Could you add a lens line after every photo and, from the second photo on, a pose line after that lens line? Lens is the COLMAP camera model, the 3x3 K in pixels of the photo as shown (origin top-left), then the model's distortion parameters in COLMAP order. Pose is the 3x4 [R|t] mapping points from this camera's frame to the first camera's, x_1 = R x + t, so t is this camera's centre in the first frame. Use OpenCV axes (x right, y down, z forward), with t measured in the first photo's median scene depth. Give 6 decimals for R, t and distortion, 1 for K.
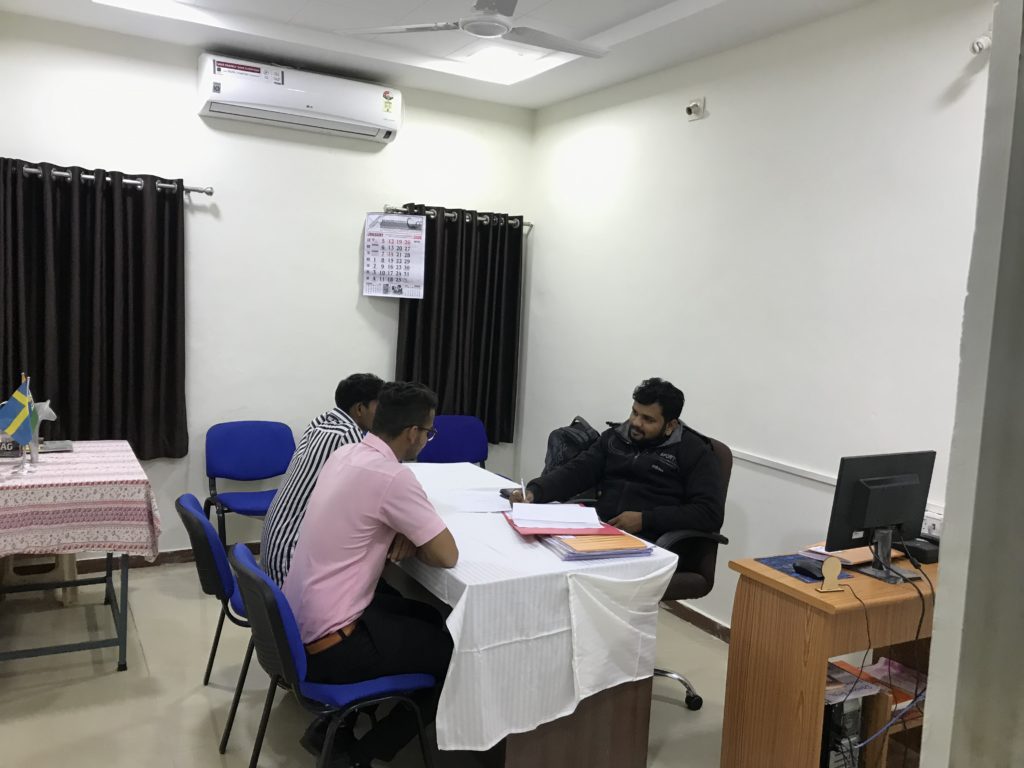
lens RADIAL K [[837.4, 0, 512.0], [0, 837.4, 384.0], [0, 0, 1]] dist [0.003496, -0.002493]
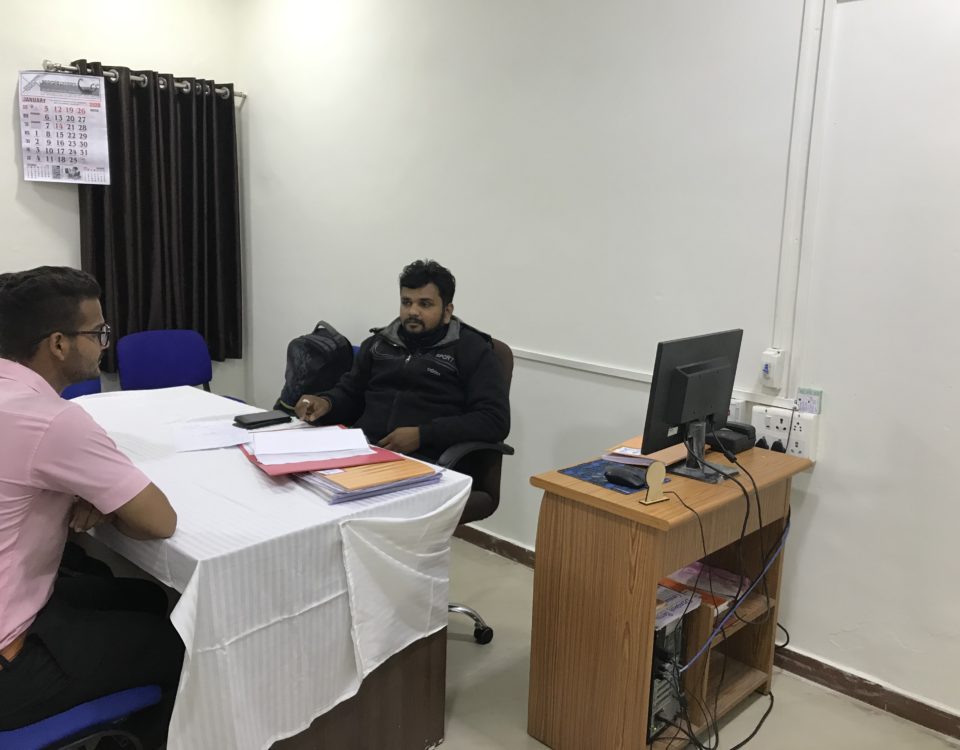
lens RADIAL K [[813.4, 0, 481.3], [0, 813.4, 362.3], [0, 0, 1]] dist [0.040292, -0.055352]
pose [[0.955041, -0.075220, 0.286774, -0.009914], [0.051624, 0.994695, 0.088981, 0.024002], [-0.291946, -0.070176, 0.953857, 0.254783]]
